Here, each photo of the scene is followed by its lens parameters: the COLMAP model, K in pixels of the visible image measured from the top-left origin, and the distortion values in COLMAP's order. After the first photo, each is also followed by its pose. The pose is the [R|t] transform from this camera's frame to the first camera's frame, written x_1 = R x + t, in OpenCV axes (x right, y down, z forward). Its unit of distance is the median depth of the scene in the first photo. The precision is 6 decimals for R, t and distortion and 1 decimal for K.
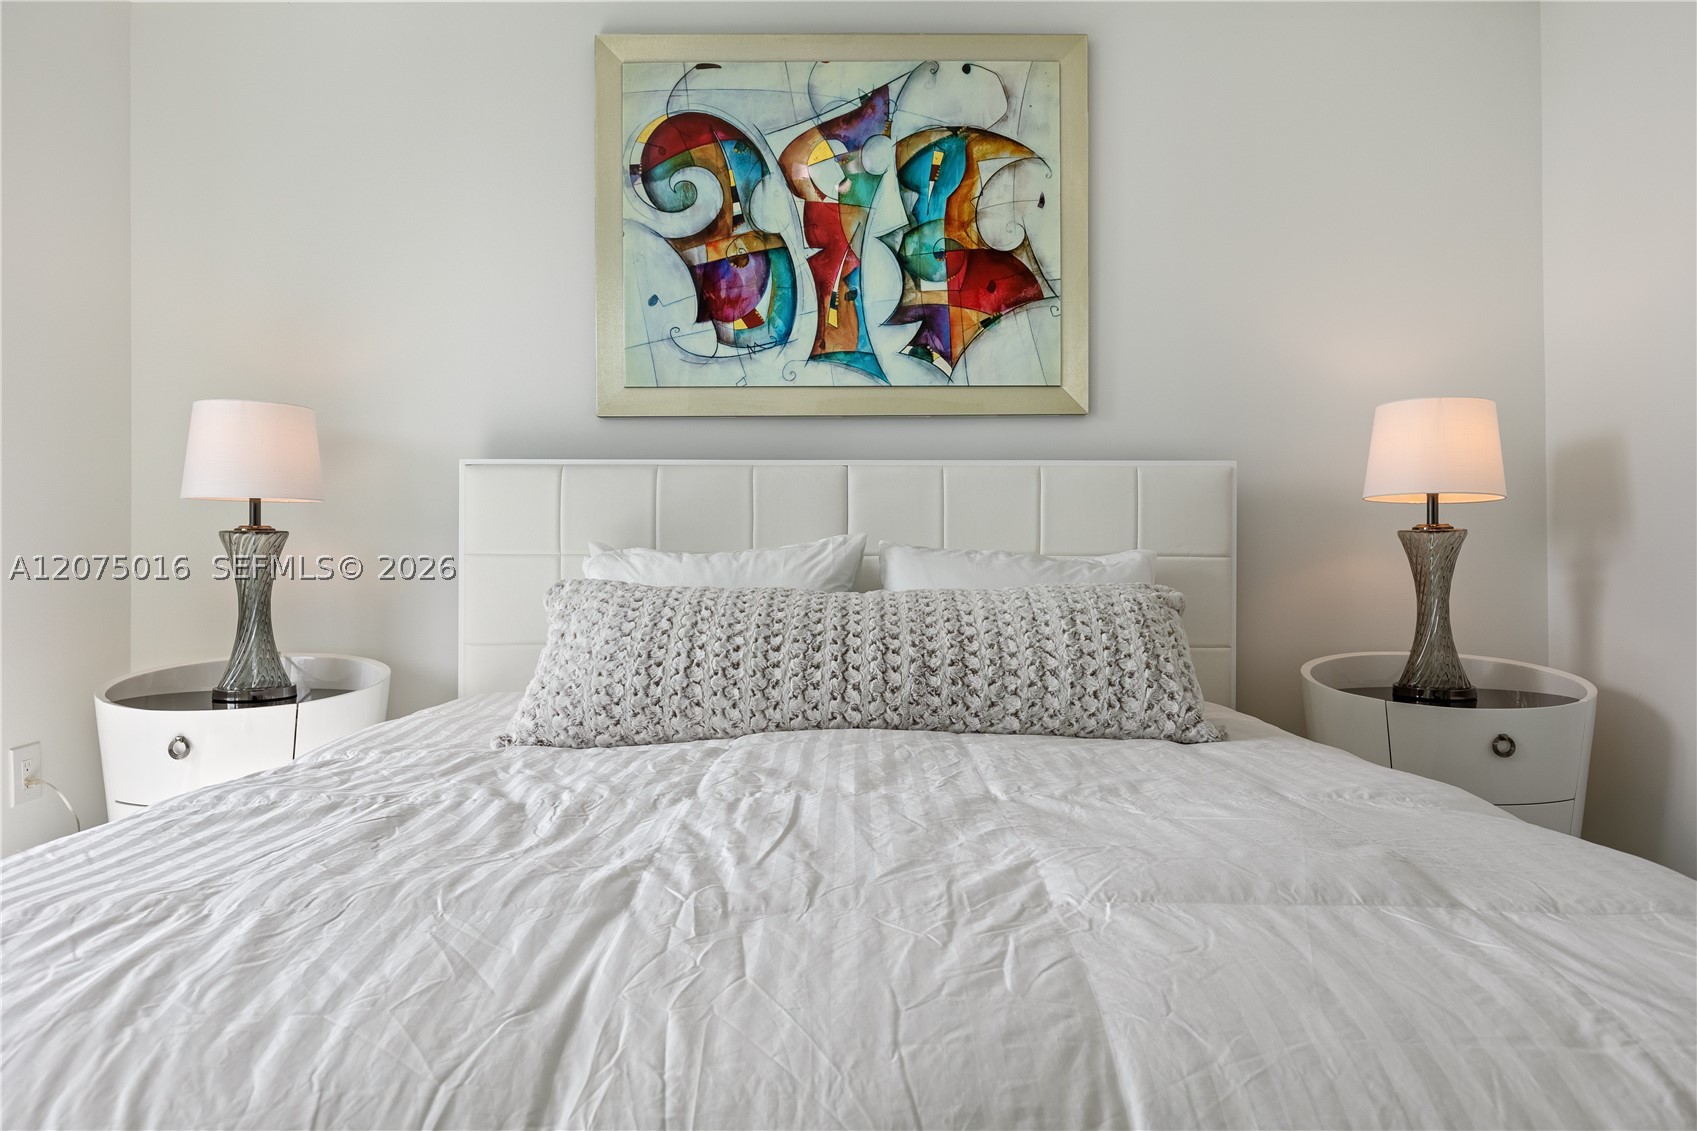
lens RADIAL K [[1073.5, 0, 806.6], [0, 1073.5, 566.8], [0, 0, 1]] dist [0.005987, 0.000285]
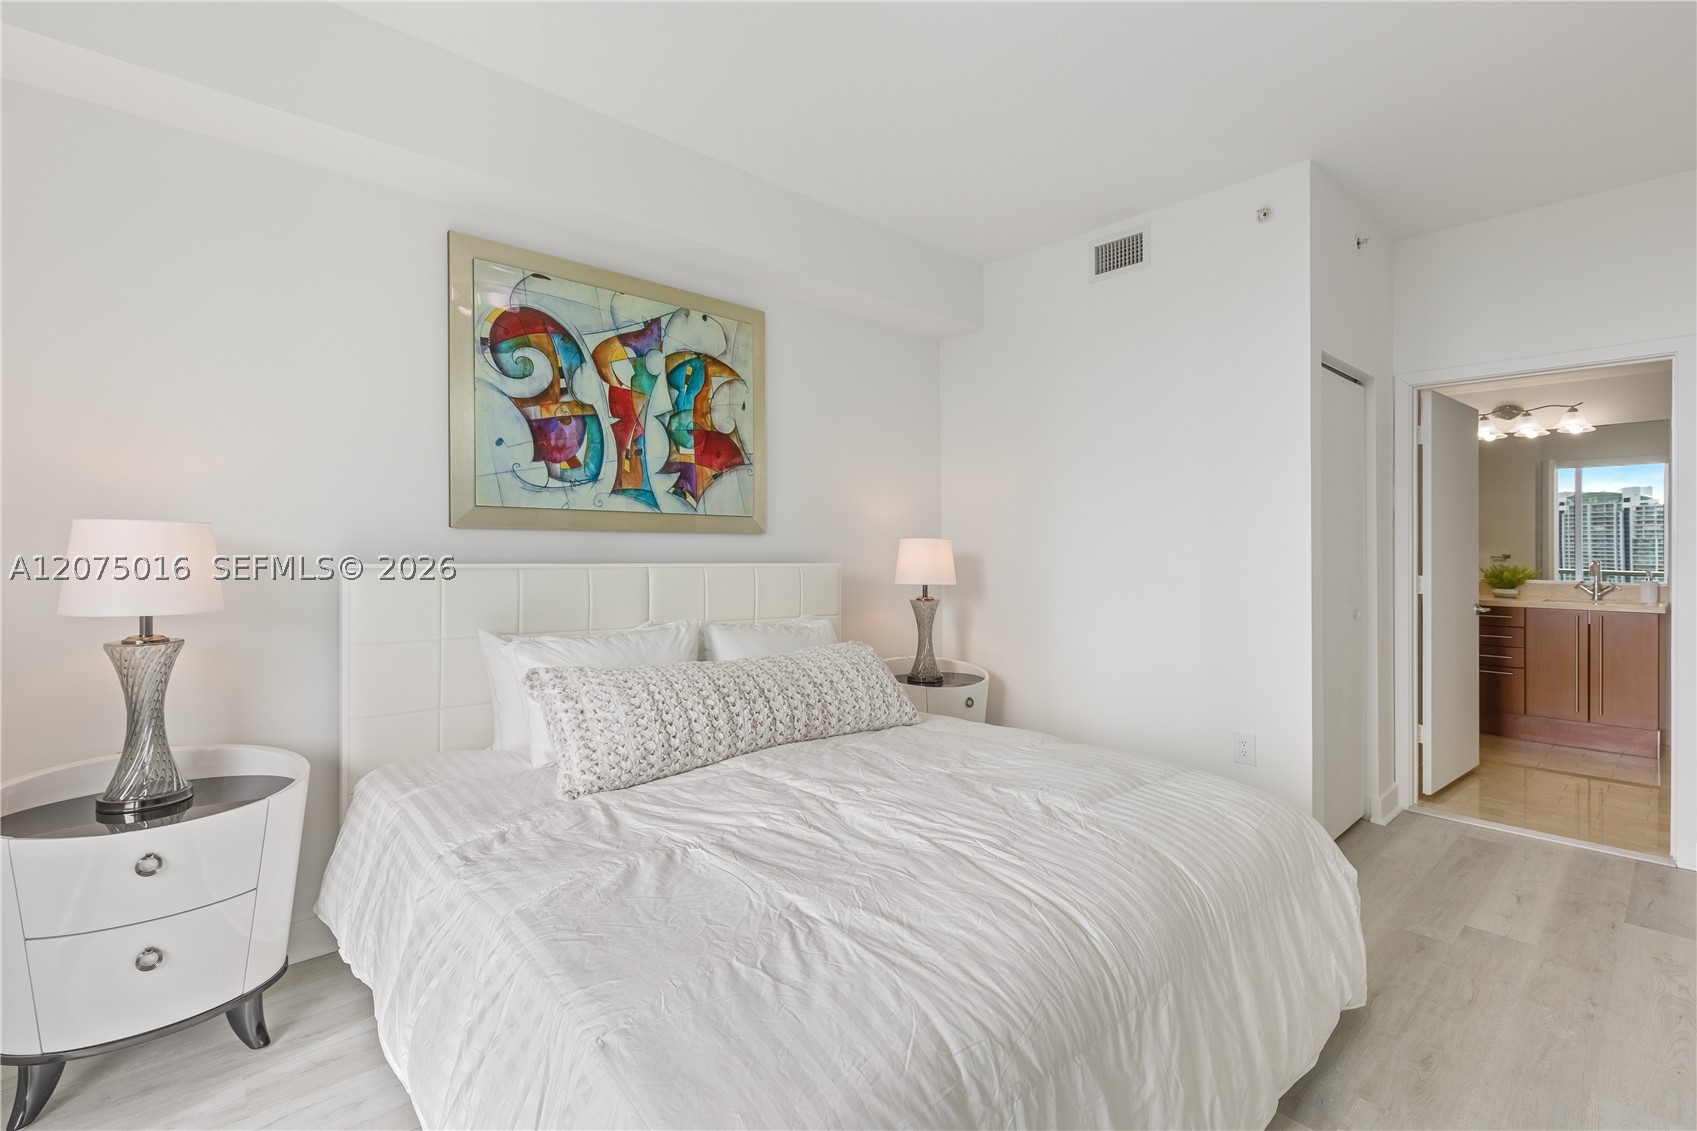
lens RADIAL K [[769.2, 0, 858.5], [0, 769.2, 572.3], [0, 0, 1]] dist [0.005643, -0.000296]
pose [[0.742298, -0.011214, 0.669976, -0.455238], [0.005498, 0.999928, 0.010645, -0.093912], [-0.670047, -0.004218, 0.742307, -0.009649]]
